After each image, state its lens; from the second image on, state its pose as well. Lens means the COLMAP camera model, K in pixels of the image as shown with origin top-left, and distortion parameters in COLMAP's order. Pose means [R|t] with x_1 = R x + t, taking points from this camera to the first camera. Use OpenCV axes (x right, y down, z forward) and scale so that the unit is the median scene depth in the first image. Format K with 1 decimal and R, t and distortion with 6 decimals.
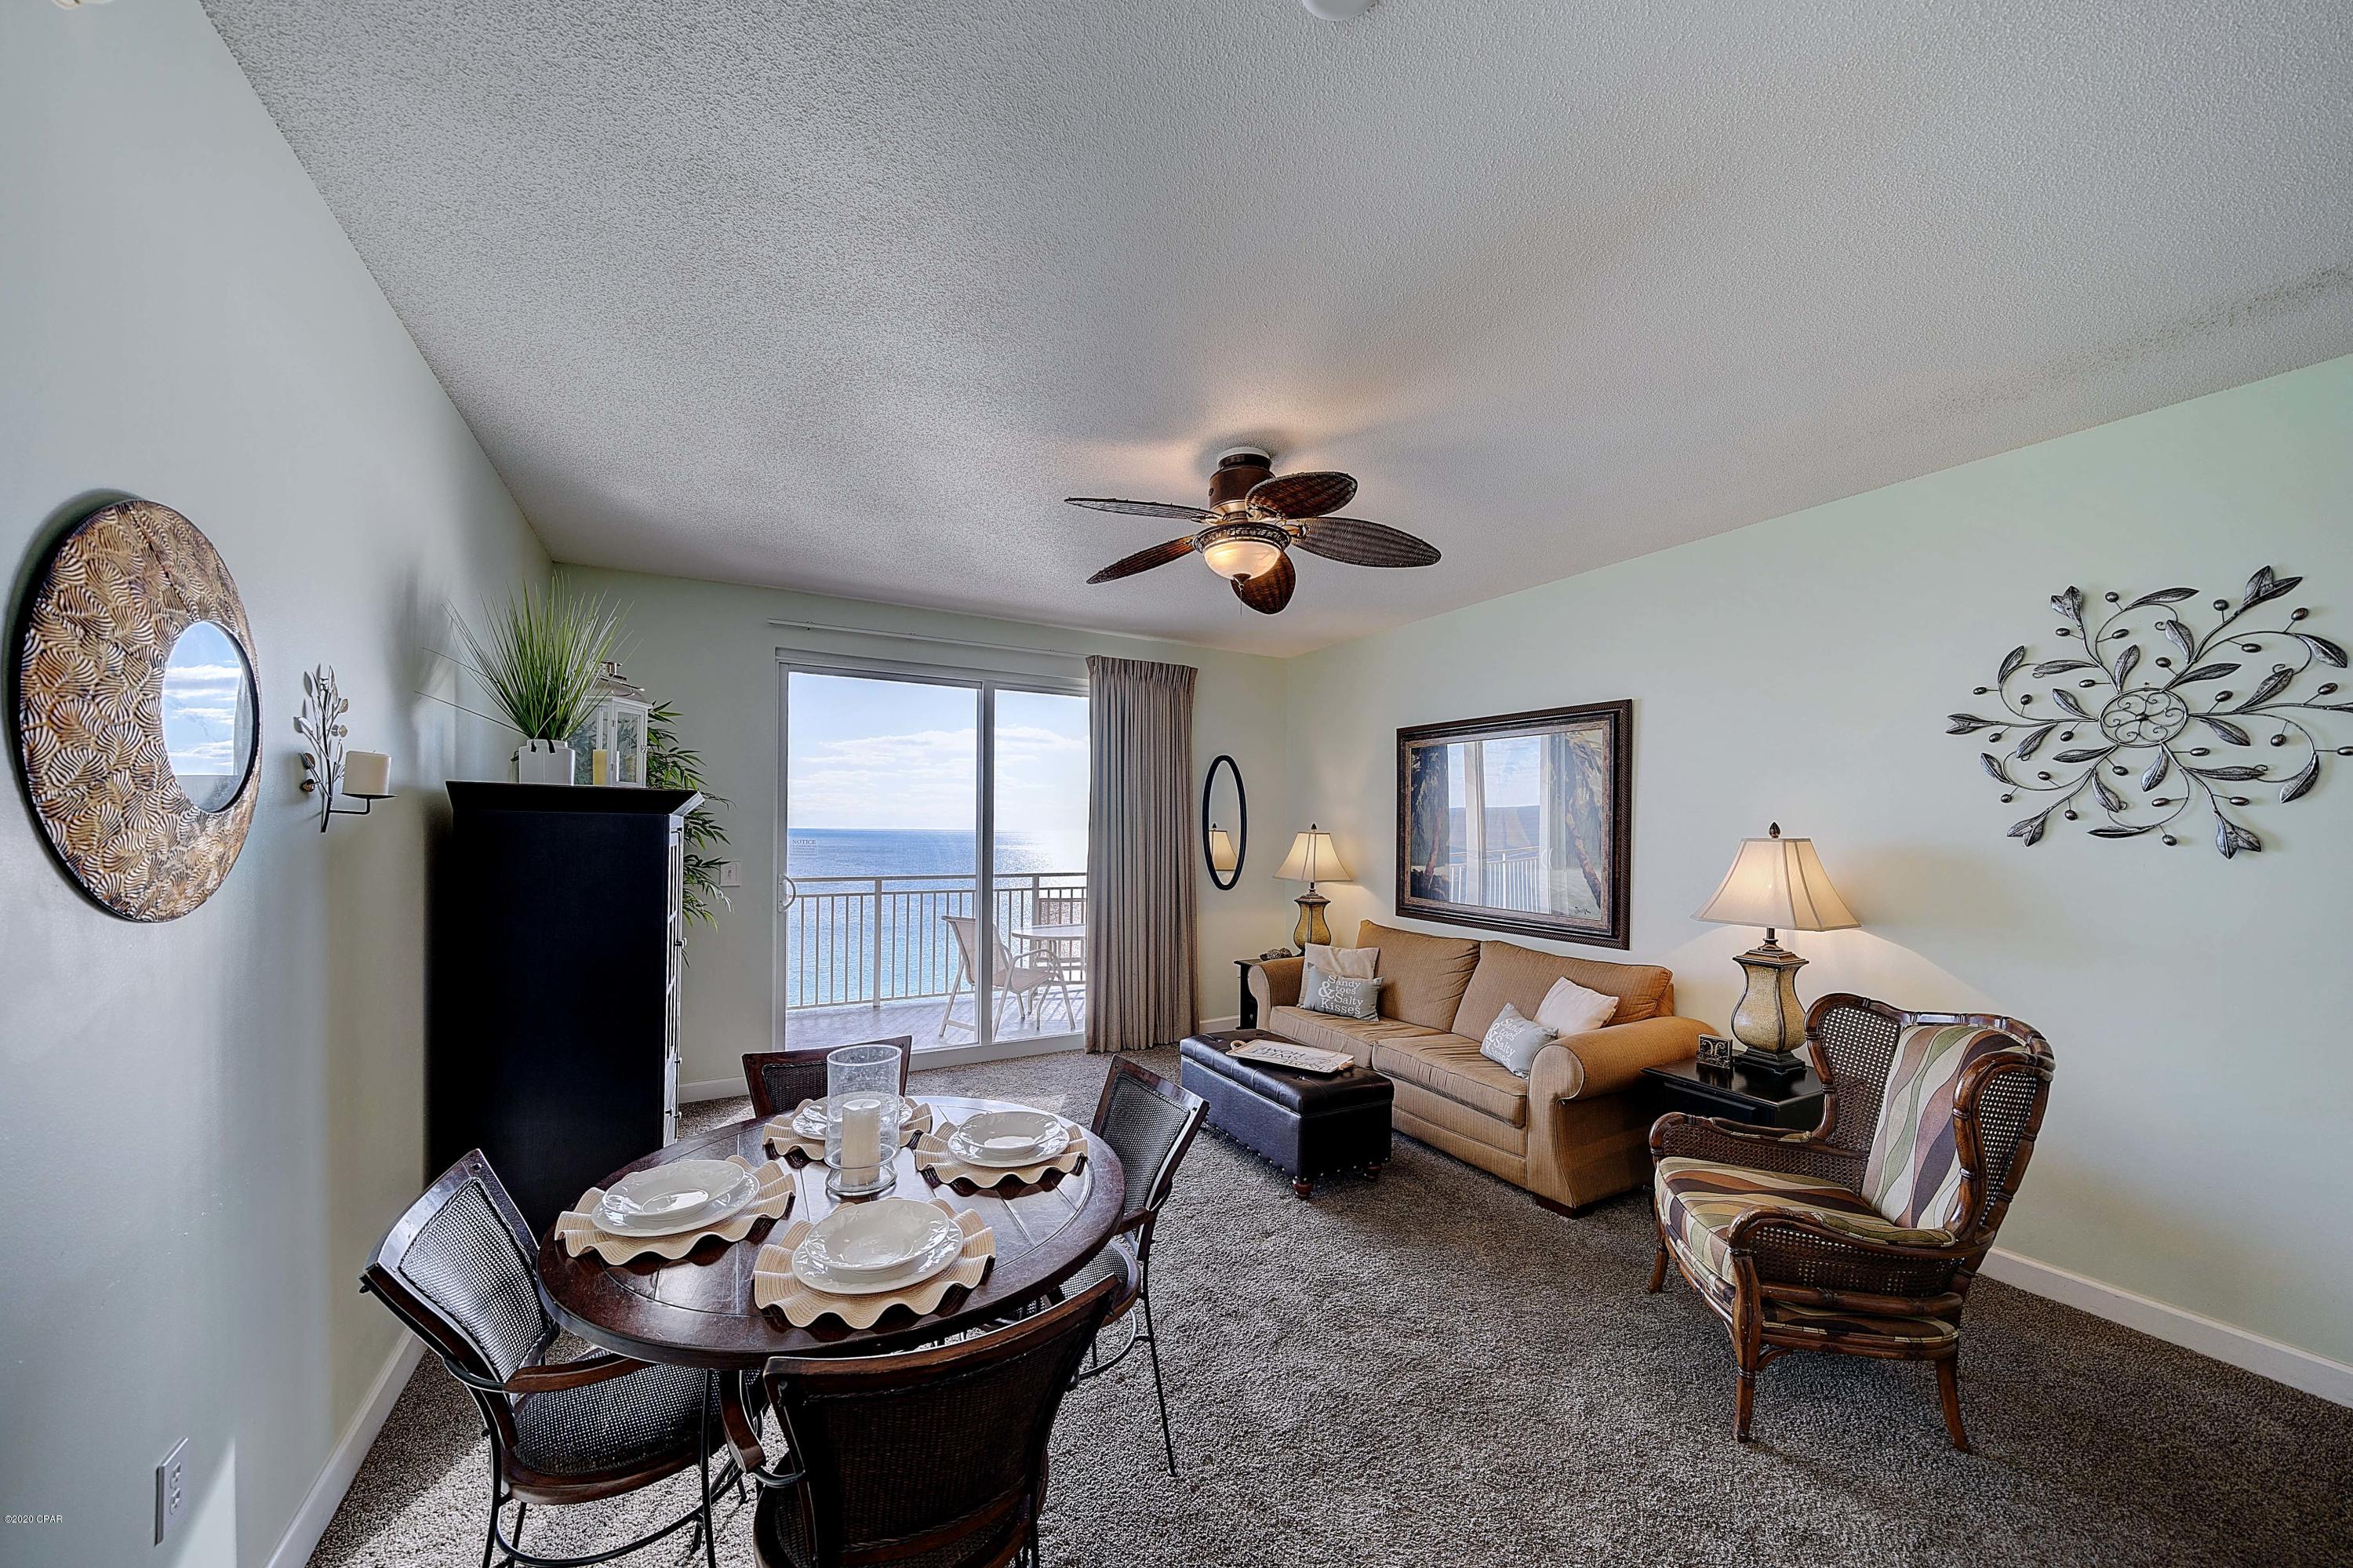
lens RADIAL K [[805.9, 0, 1164.0], [0, 805.9, 830.1], [0, 0, 1]] dist [-0.004164, -0.000011]
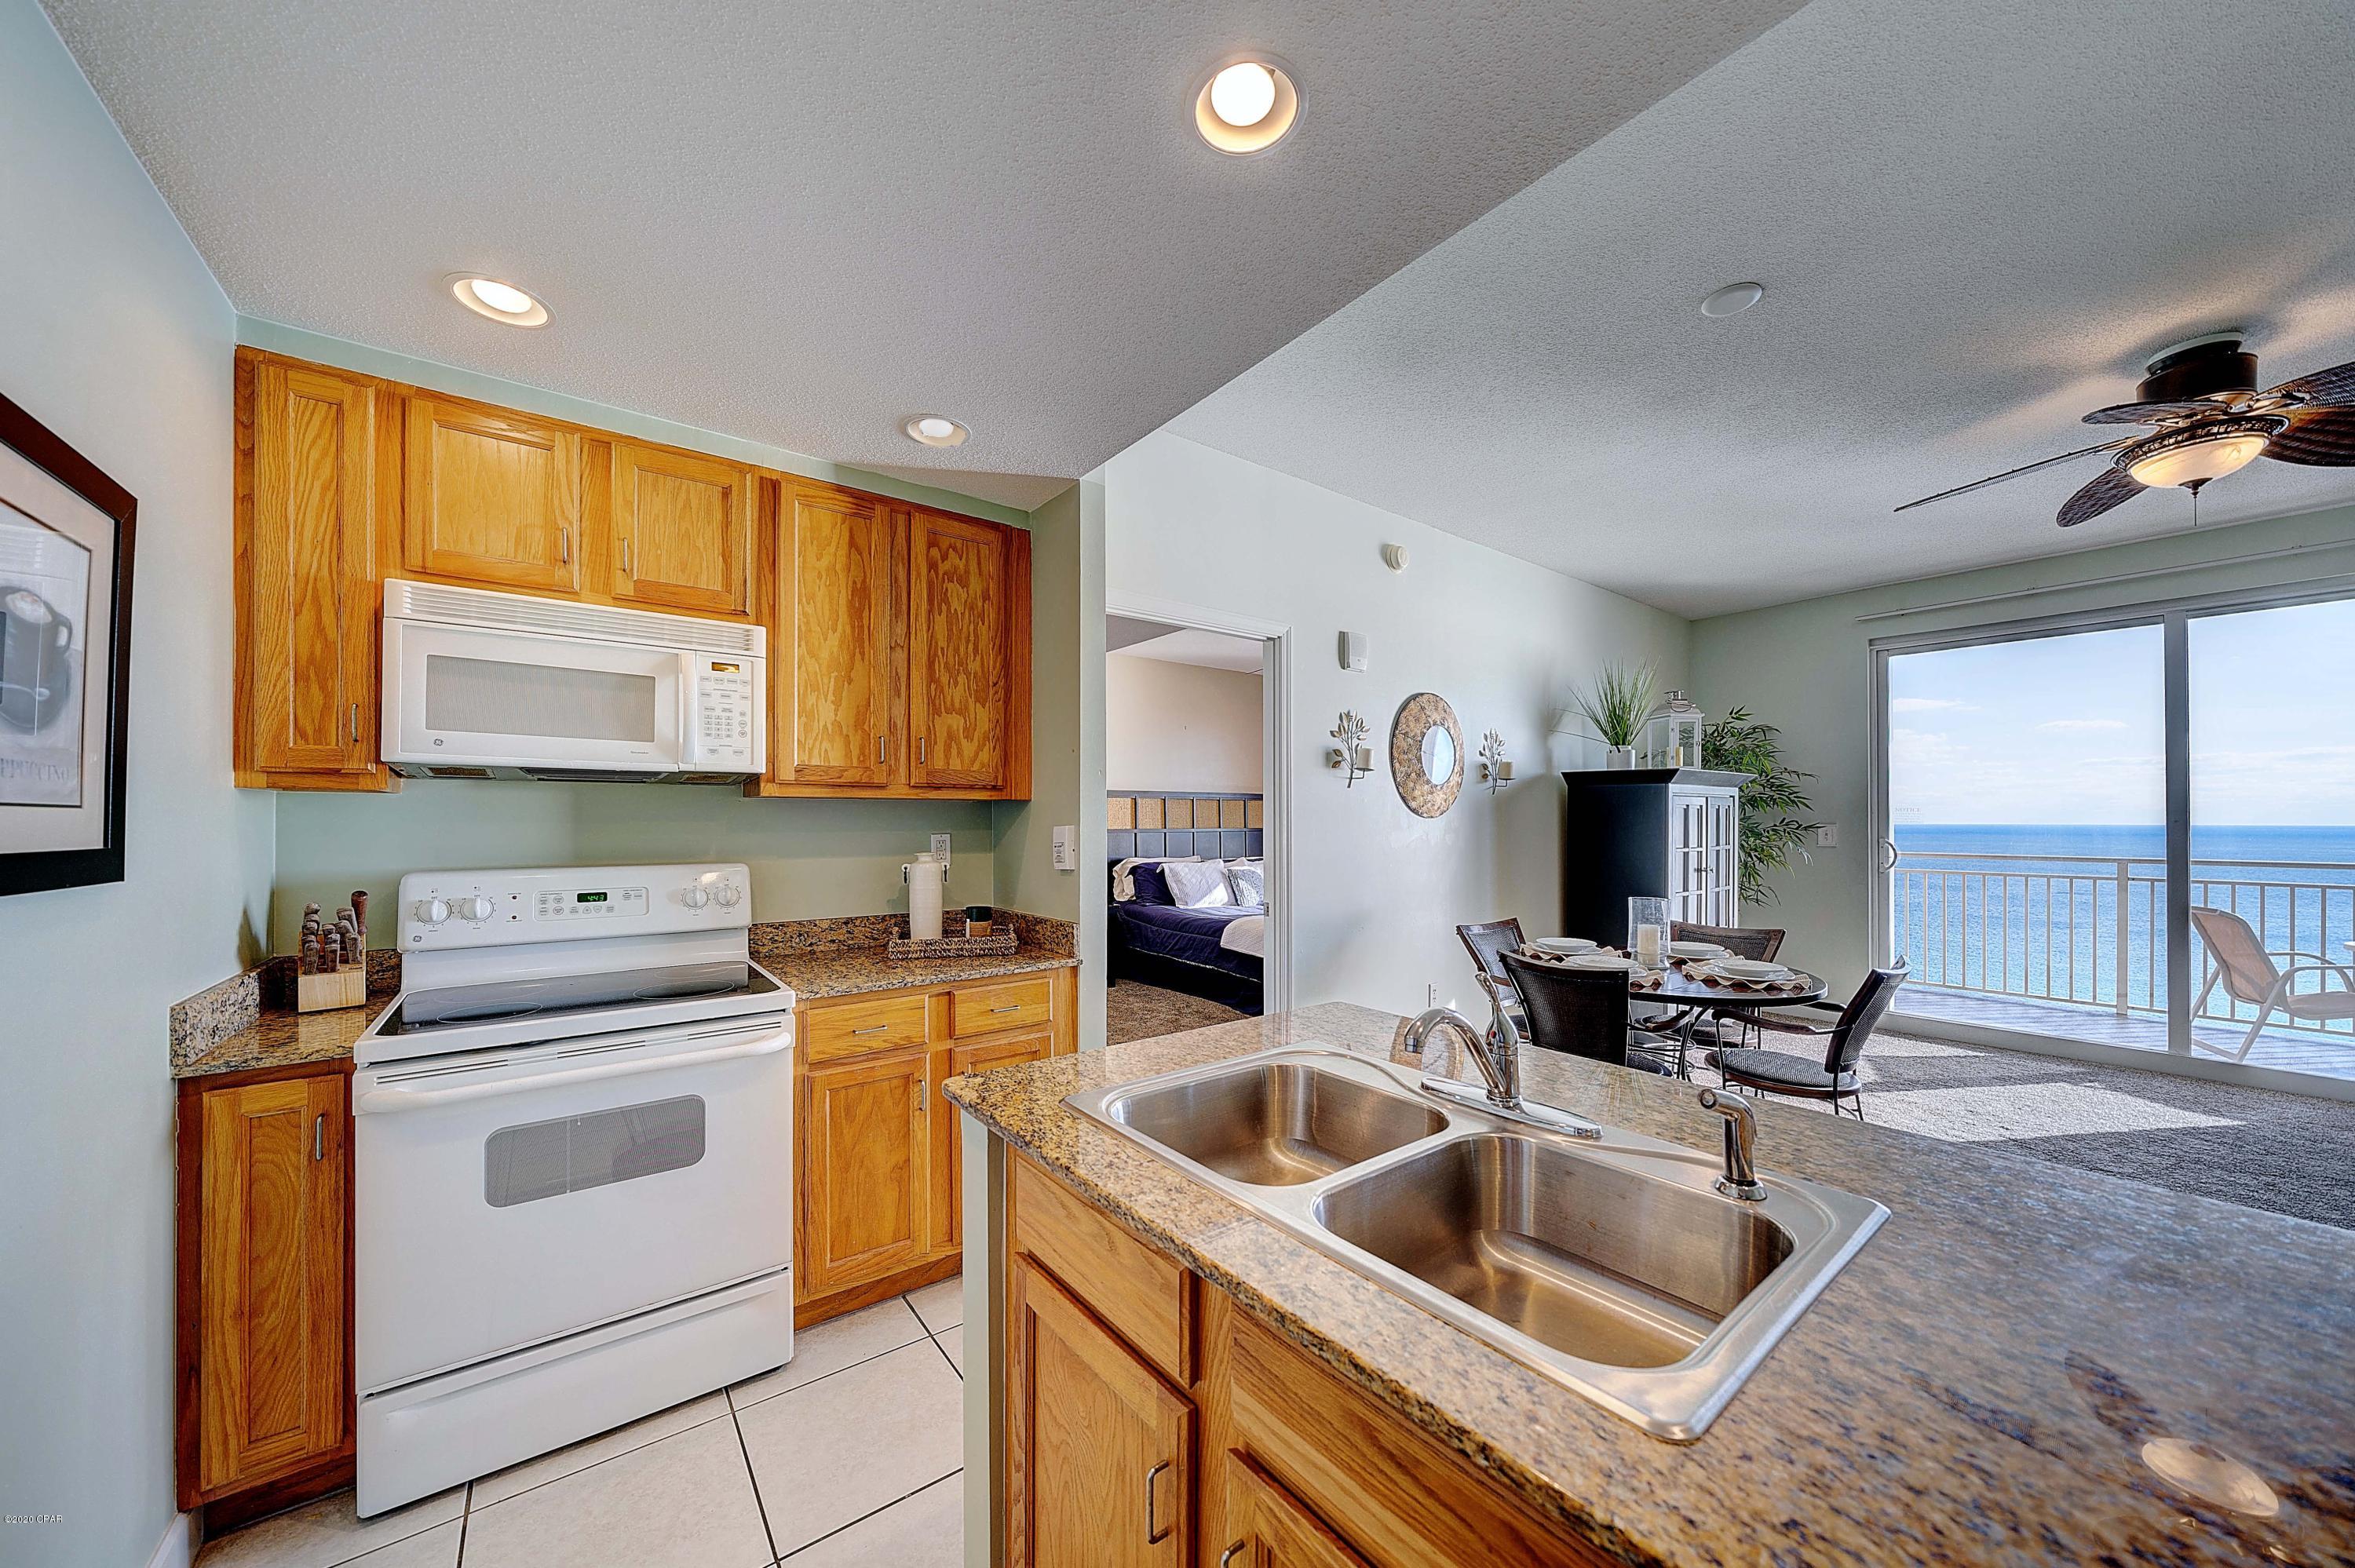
lens RADIAL K [[806.4, 0, 1175.3], [0, 806.4, 808.5], [0, 0, 1]] dist [-0.004164, -0.000011]
pose [[0.143460, -0.022862, -0.989392, 0.852193], [-0.002653, 0.999721, -0.023486, 0.070343], [0.989653, 0.005994, 0.143360, -0.235493]]
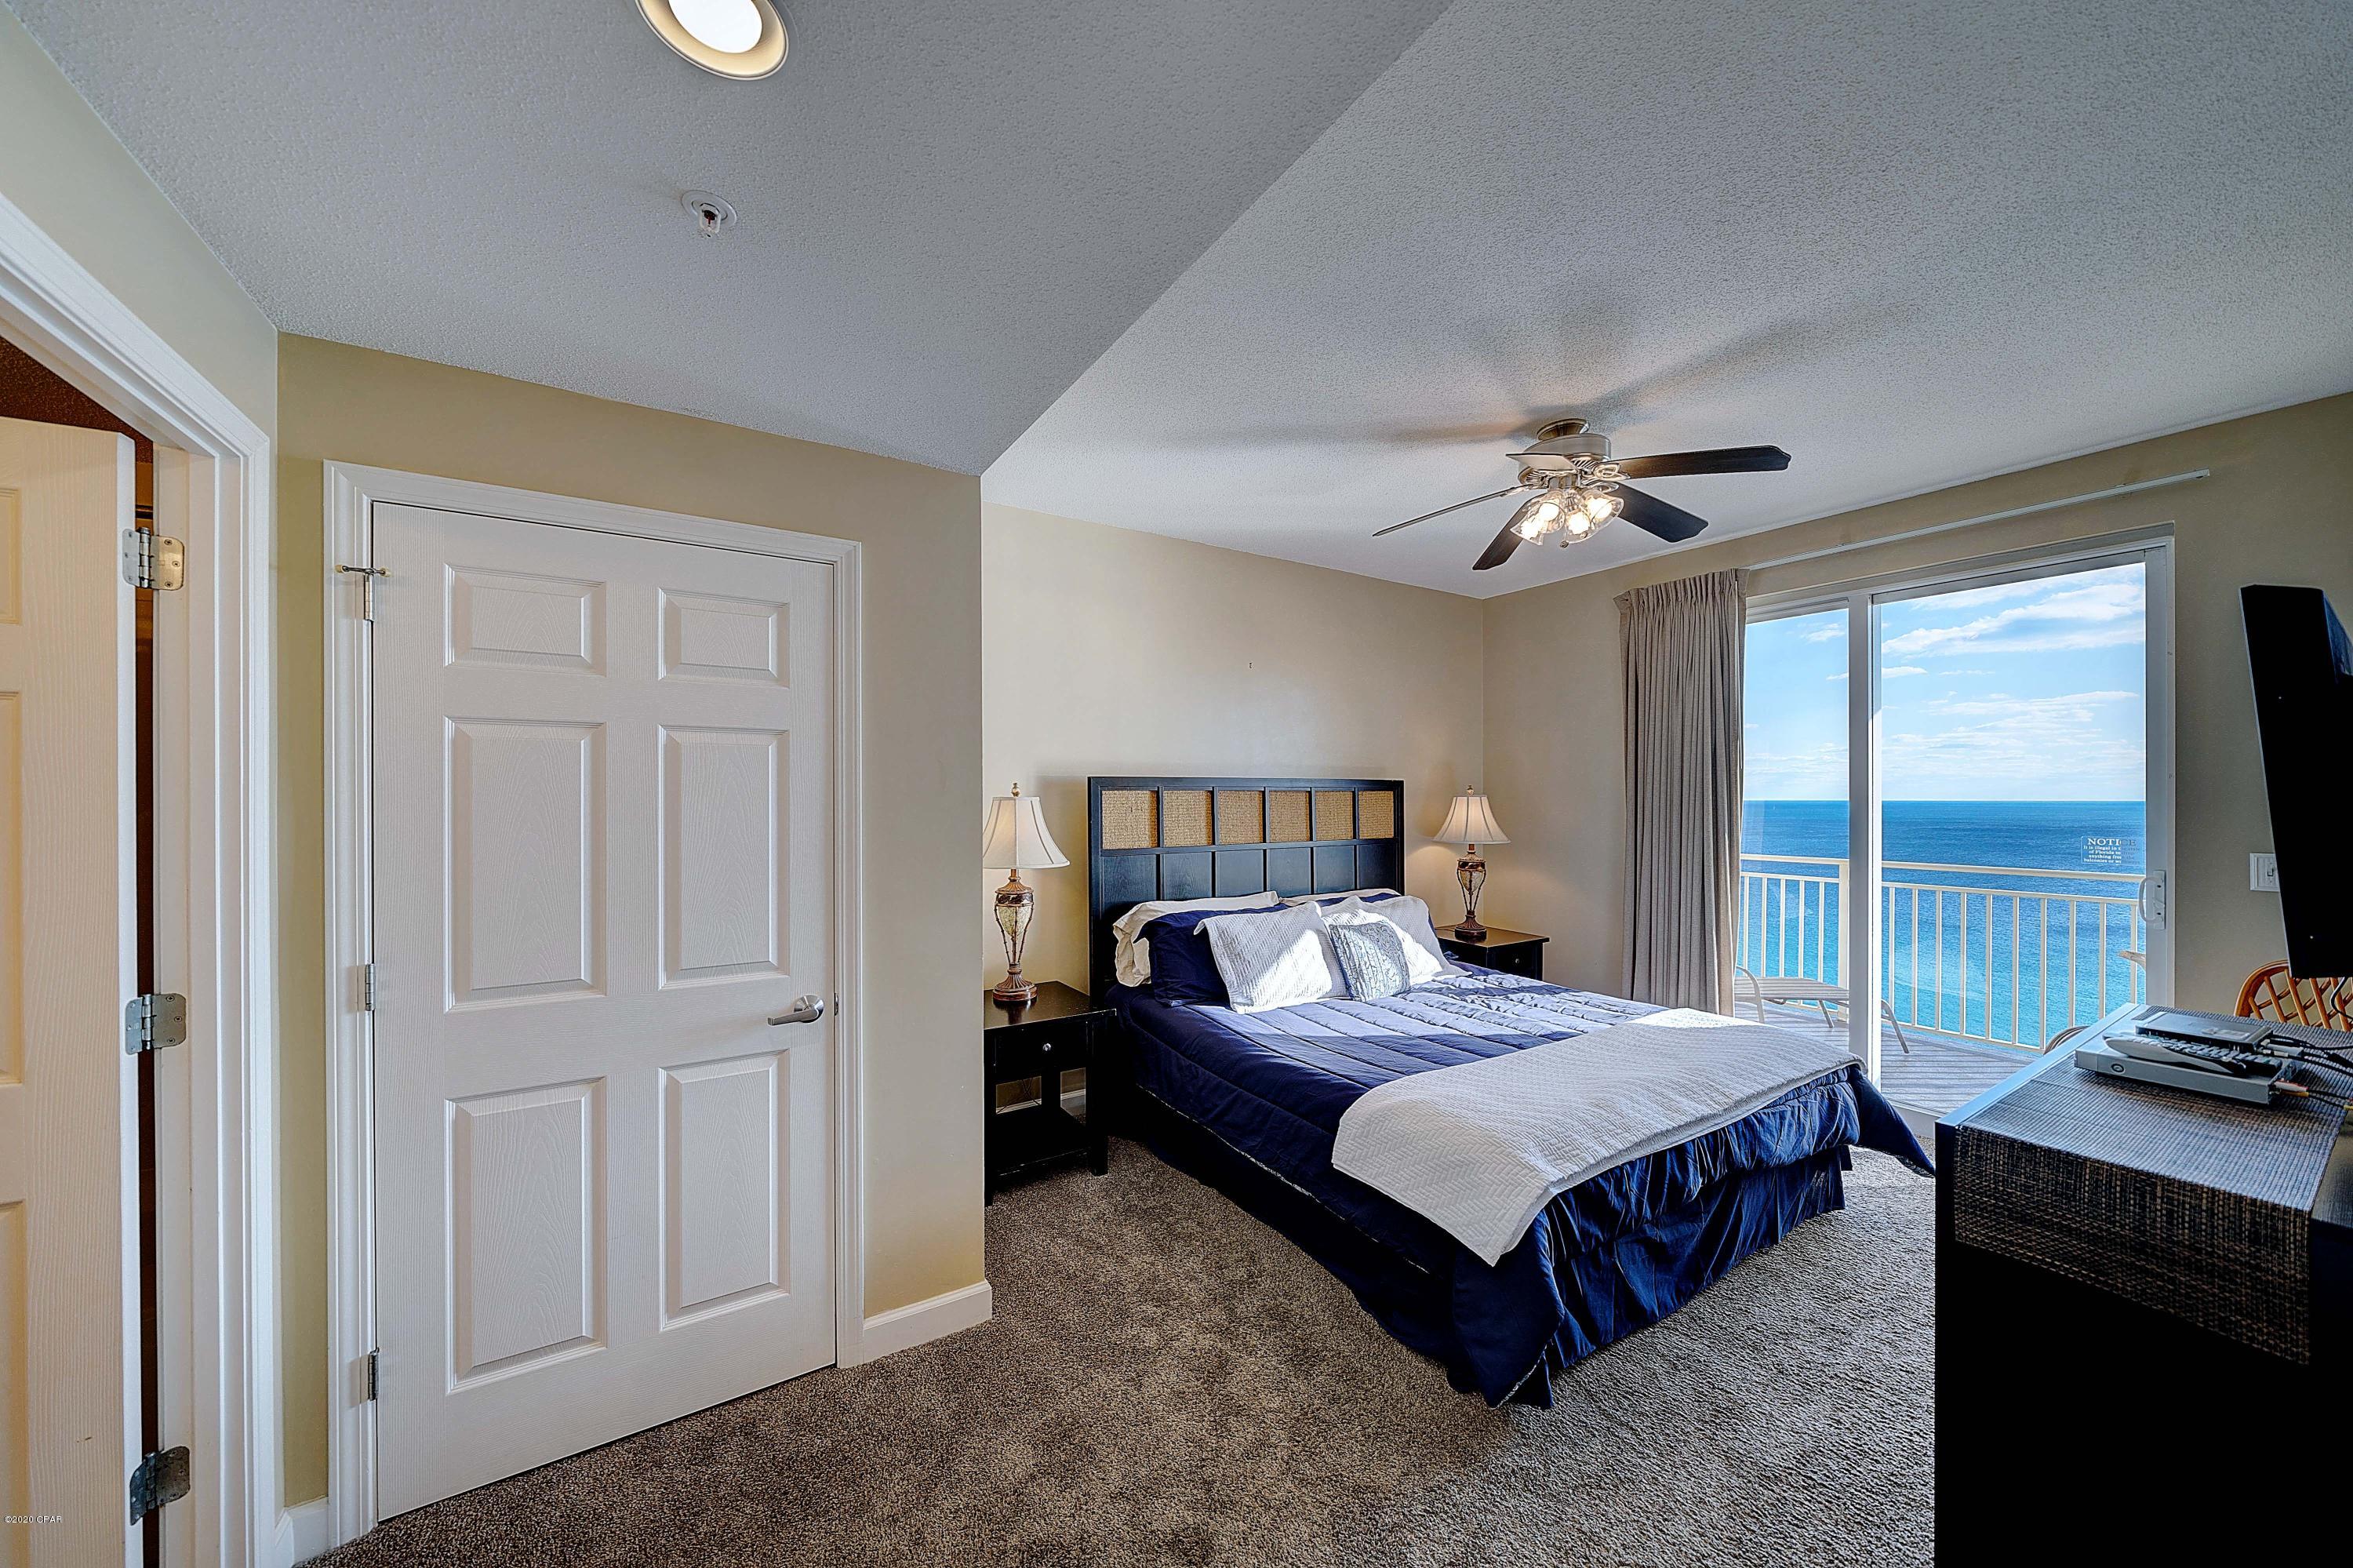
lens RADIAL K [[805.9, 0, 1160.3], [0, 805.9, 807.0], [0, 0, 1]] dist [-0.004164, -0.000011]
pose [[0.042842, -0.000473, -0.999082, -0.357159], [-0.001495, 0.999999, -0.000537, 0.001883], [0.999081, 0.001516, 0.042842, -0.039526]]
